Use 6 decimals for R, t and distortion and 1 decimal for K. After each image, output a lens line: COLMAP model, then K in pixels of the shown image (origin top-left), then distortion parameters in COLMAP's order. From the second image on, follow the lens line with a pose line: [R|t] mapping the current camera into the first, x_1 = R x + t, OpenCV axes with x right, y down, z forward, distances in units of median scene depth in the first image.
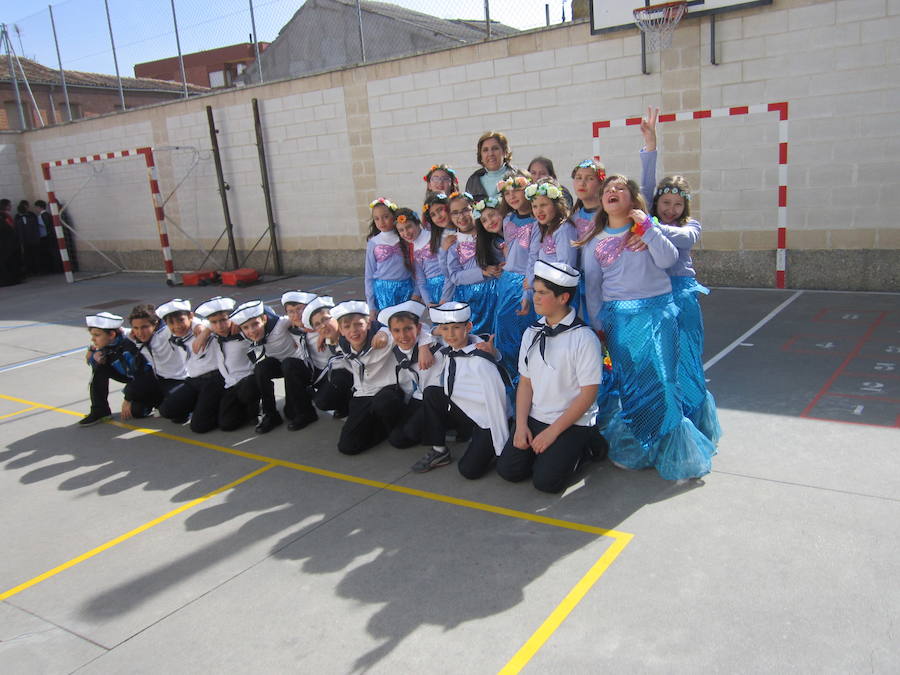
lens RADIAL K [[756.1, 0, 446.4], [0, 756.1, 343.7], [0, 0, 1]] dist [-0.038295, 0.014990]
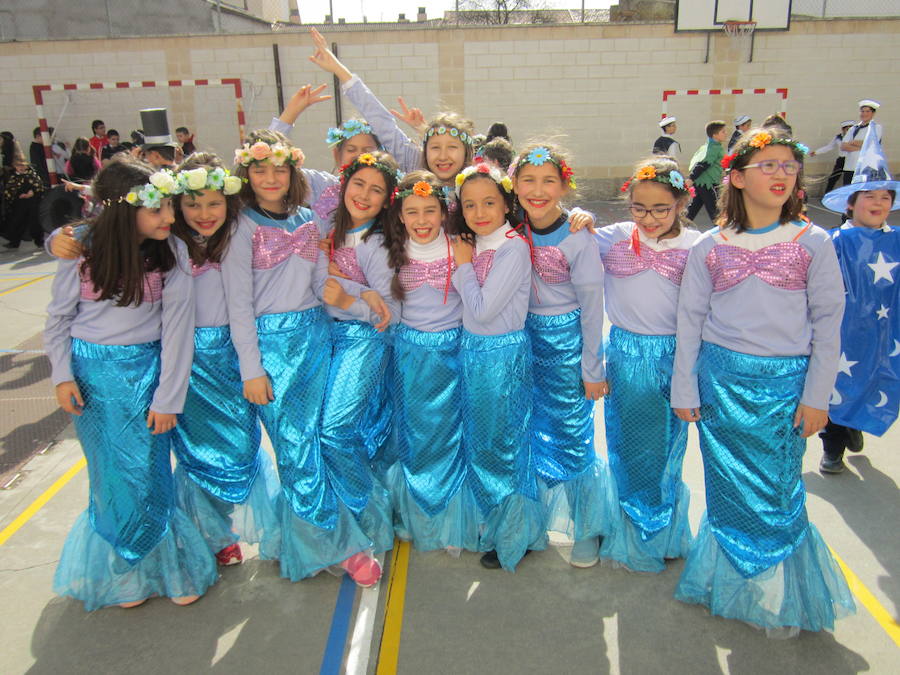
lens RADIAL K [[756.1, 0, 446.4], [0, 756.1, 343.7], [0, 0, 1]] dist [-0.038295, 0.014990]
pose [[0.824537, -0.100993, 0.556722, -1.053743], [0.088089, 0.994857, 0.050009, 0.096180], [-0.558909, 0.007807, 0.829192, 0.001445]]
